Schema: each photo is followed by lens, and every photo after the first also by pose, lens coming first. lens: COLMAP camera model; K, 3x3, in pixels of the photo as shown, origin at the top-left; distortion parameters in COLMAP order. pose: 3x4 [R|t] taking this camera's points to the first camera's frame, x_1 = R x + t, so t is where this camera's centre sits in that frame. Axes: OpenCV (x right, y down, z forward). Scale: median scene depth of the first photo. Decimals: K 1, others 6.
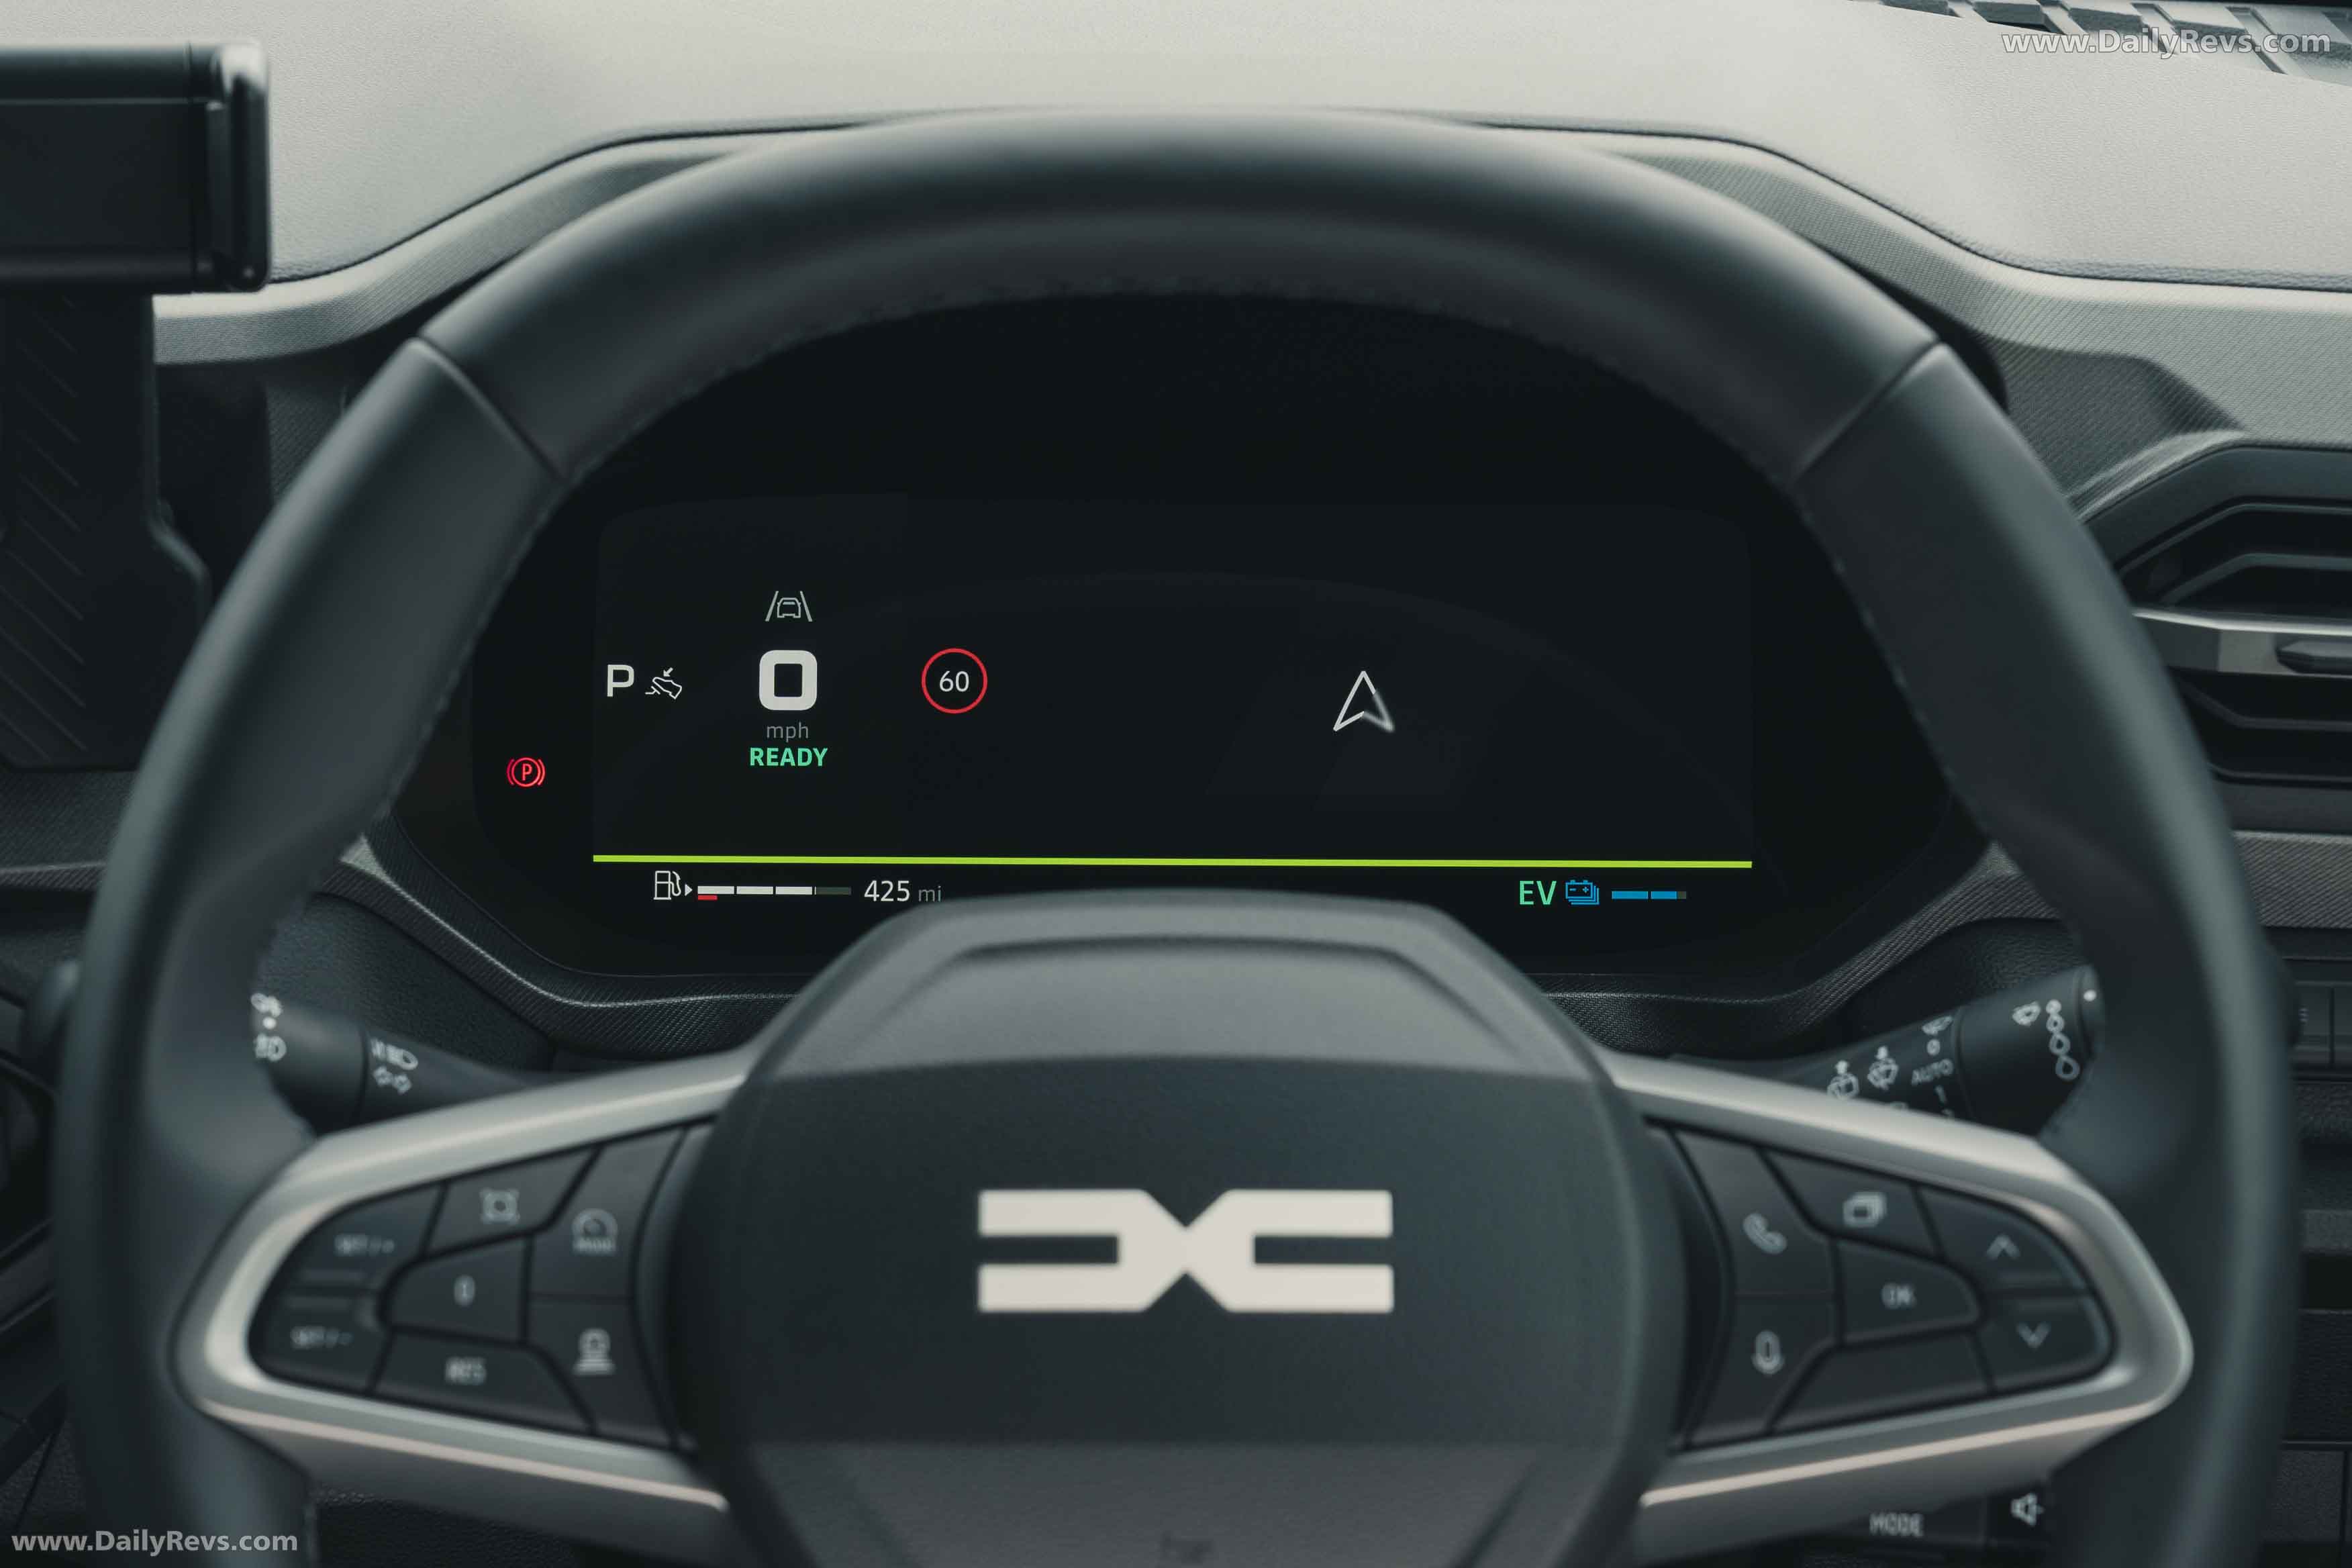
lens RADIAL K [[6226.3, 0, 1182.5], [0, 6226.3, 809.2], [0, 0, 1]] dist [0.028626, 0.000000]
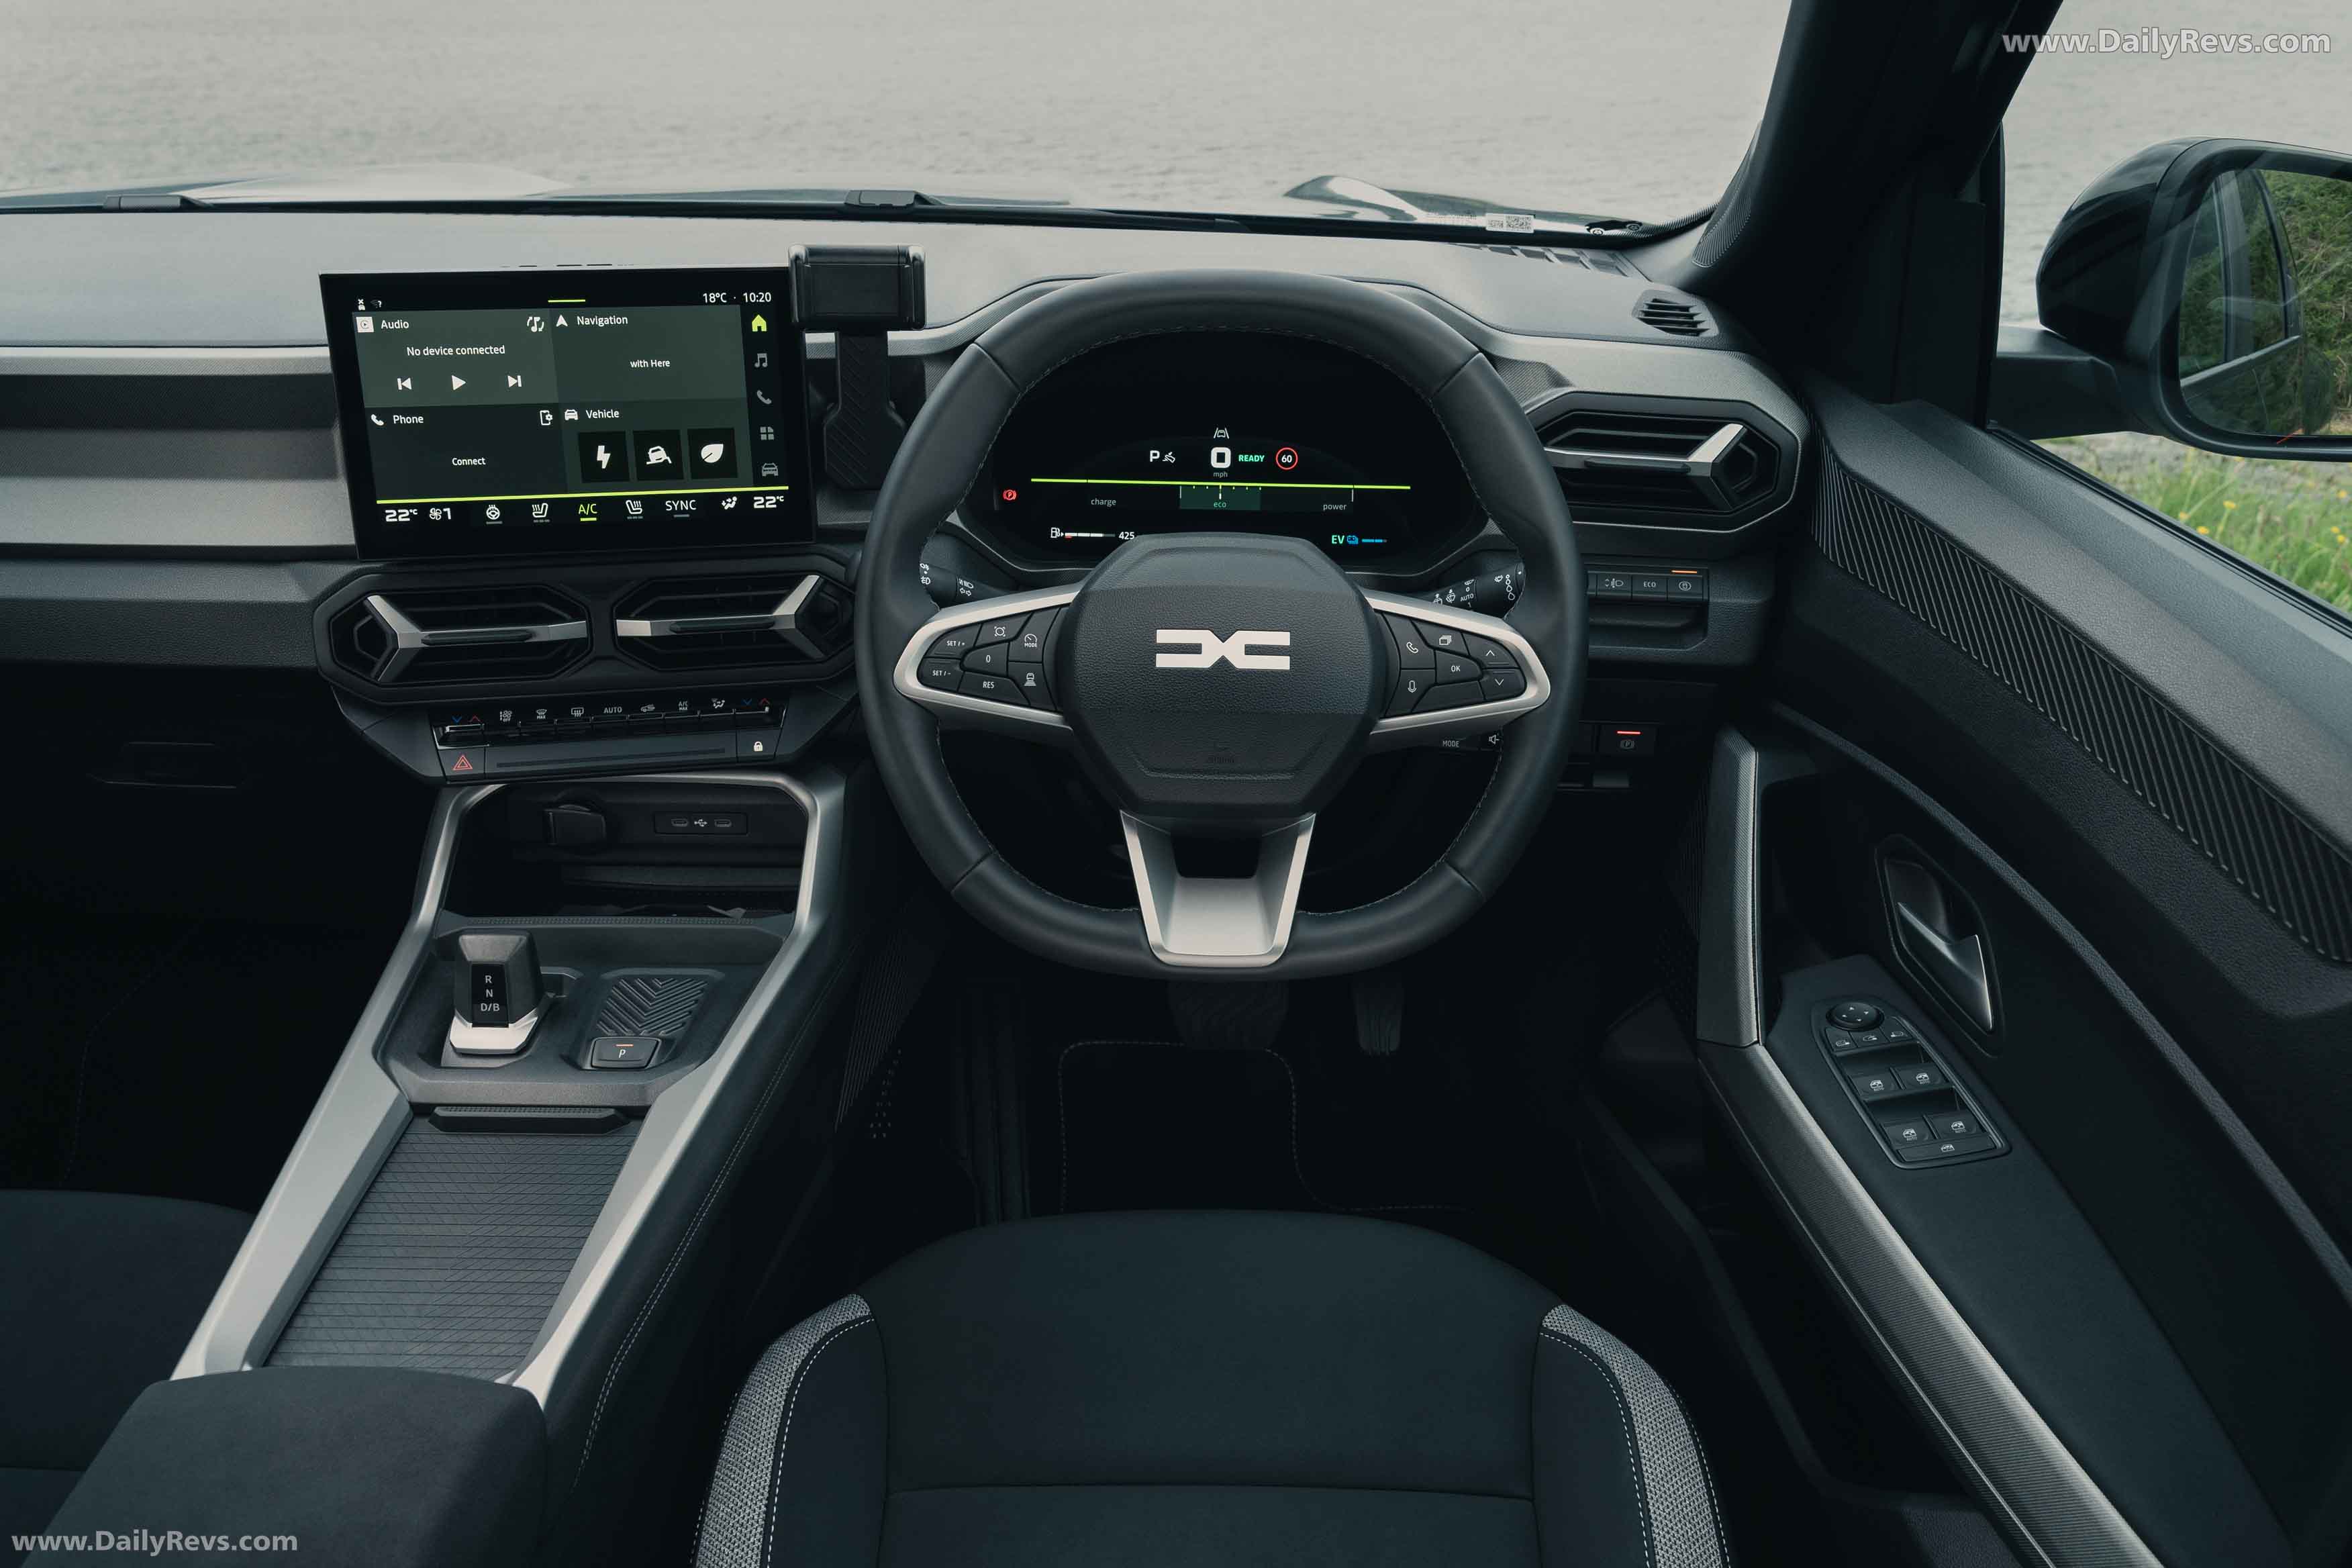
lens RADIAL K [[1904.1, 0, 1179.6], [0, 1904.1, 795.8], [0, 0, 1]] dist [-0.007625, 0.016717]
pose [[0.999688, 0.017897, -0.017396, -0.003169], [-0.015329, 0.990320, 0.137953, 0.012987], [0.019697, -0.137643, 0.990286, 0.062003]]
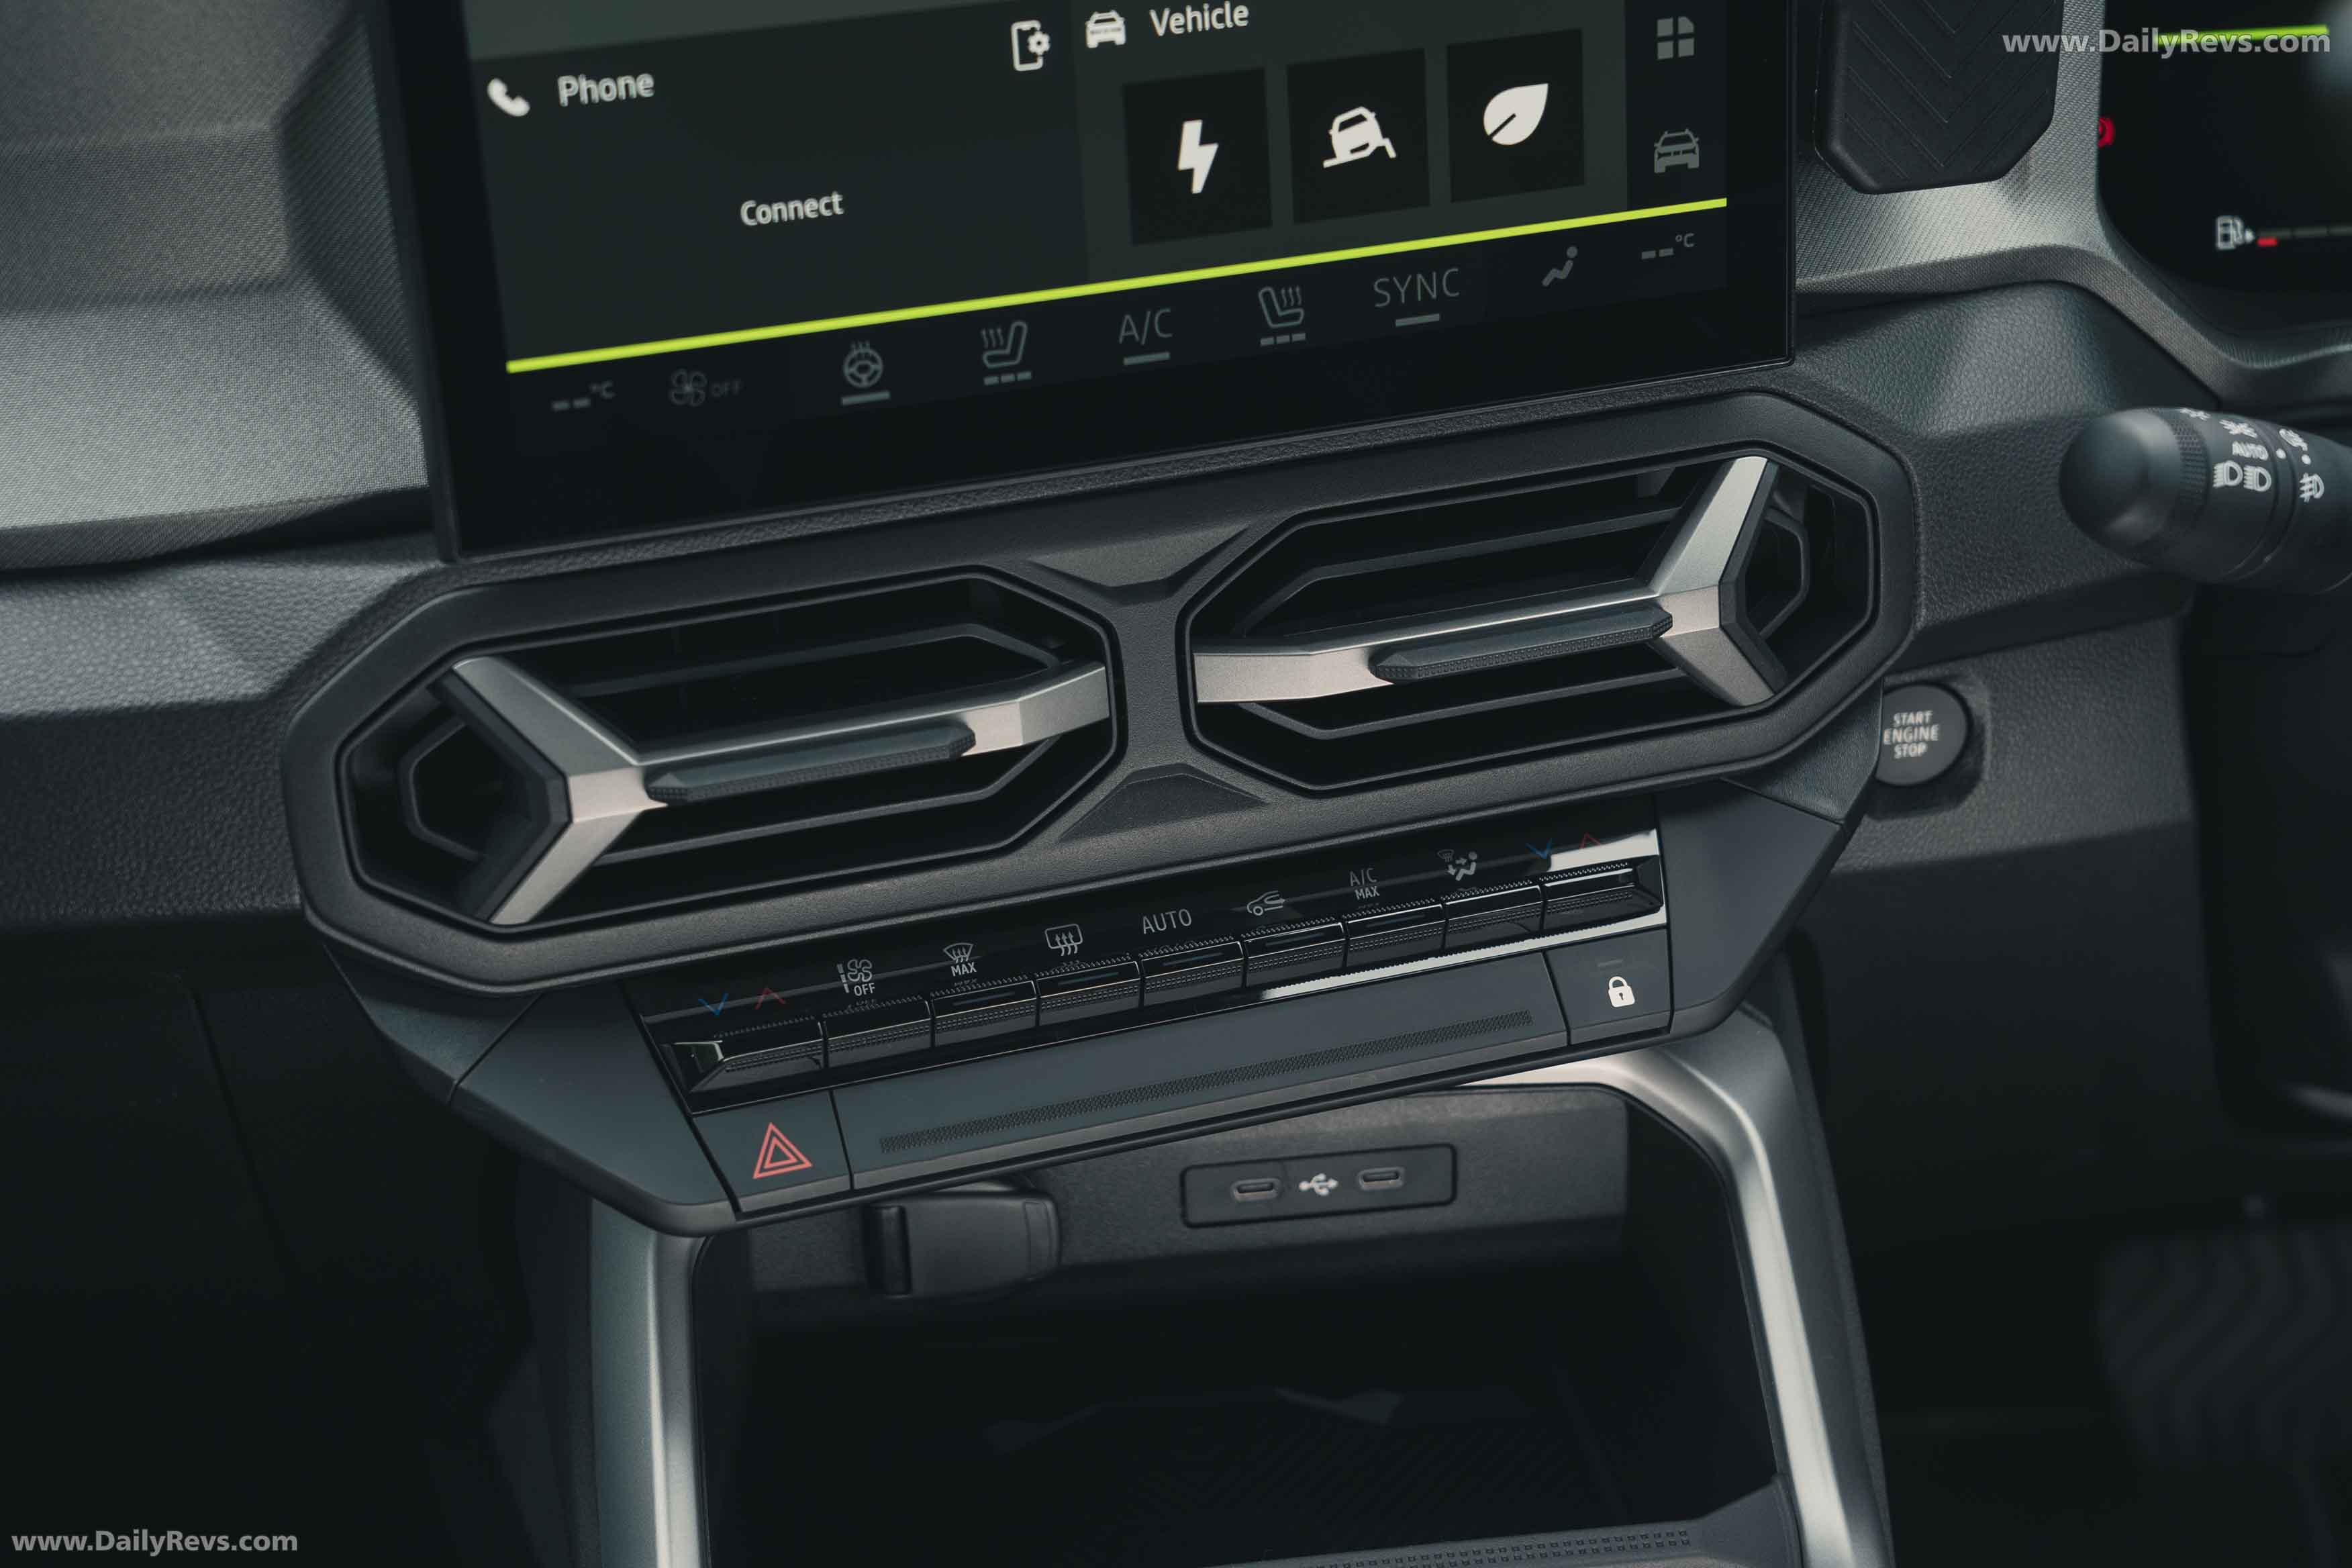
lens RADIAL K [[3804.5, 0, 1165.1], [0, 3804.5, 801.4], [0, 0, 1]] dist [0.041842, 0.000000]
pose [[0.994458, -0.069582, 0.078810, -0.406660], [0.050385, 0.973373, 0.223620, -0.060940], [-0.092271, -0.218410, 0.971485, 0.464327]]
